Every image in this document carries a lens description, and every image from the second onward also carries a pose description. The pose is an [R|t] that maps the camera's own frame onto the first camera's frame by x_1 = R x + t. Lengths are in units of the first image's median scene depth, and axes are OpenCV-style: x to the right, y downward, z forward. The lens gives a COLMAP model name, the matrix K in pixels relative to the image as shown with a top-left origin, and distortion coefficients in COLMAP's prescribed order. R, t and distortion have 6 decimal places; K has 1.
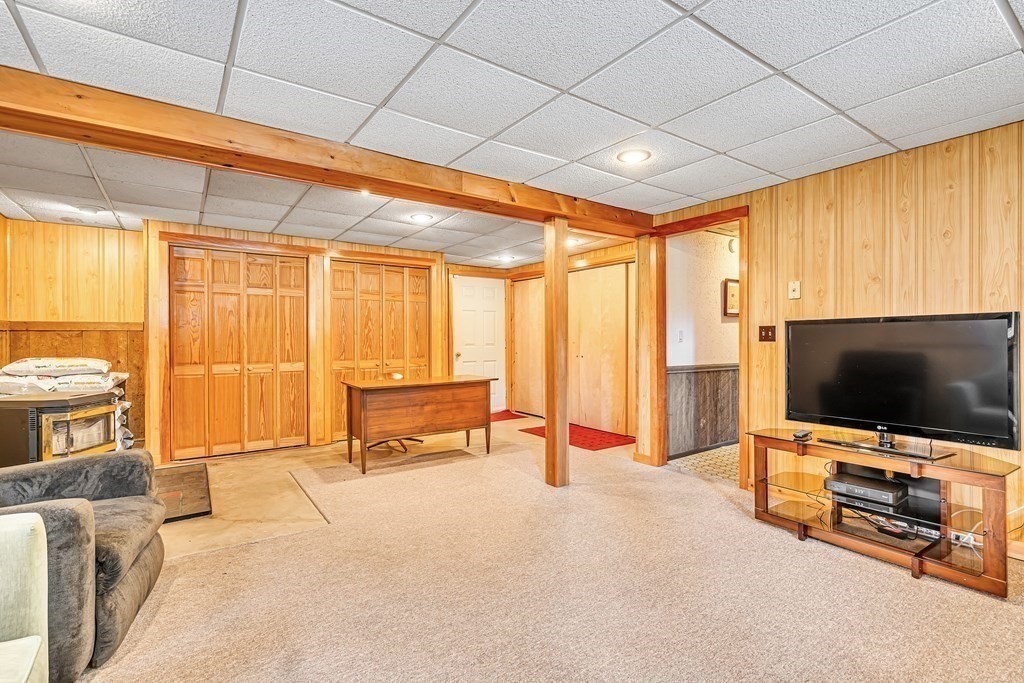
lens RADIAL K [[474.1, 0, 509.7], [0, 474.1, 341.5], [0, 0, 1]] dist [-0.003936, -0.000245]
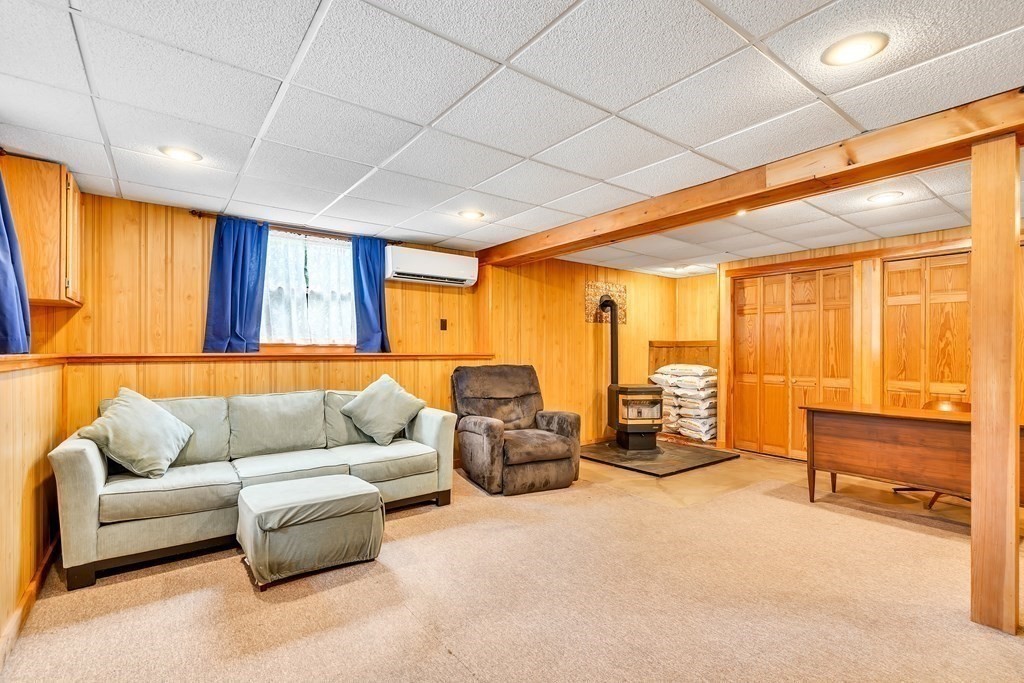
lens RADIAL K [[474.1, 0, 509.7], [0, 474.1, 341.5], [0, 0, 1]] dist [-0.003936, -0.000245]
pose [[0.027273, -0.016779, -0.999487, 0.581564], [-0.010555, 0.999799, -0.017072, -0.007803], [0.999572, 0.011015, 0.027090, 0.385258]]
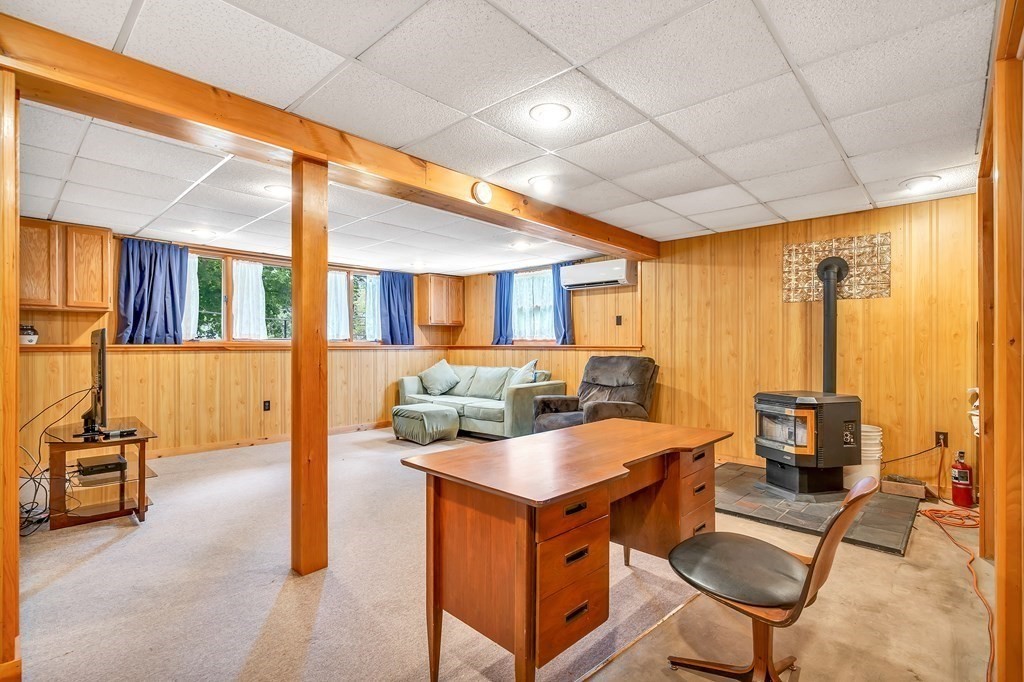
lens RADIAL K [[474.1, 0, 509.7], [0, 474.1, 341.0], [0, 0, 1]] dist [-0.003936, -0.000245]
pose [[-0.978801, 0.001996, -0.204805, -0.034677], [0.001728, 0.999997, 0.001490, -0.011849], [0.204808, 0.001104, -0.978802, 1.555924]]
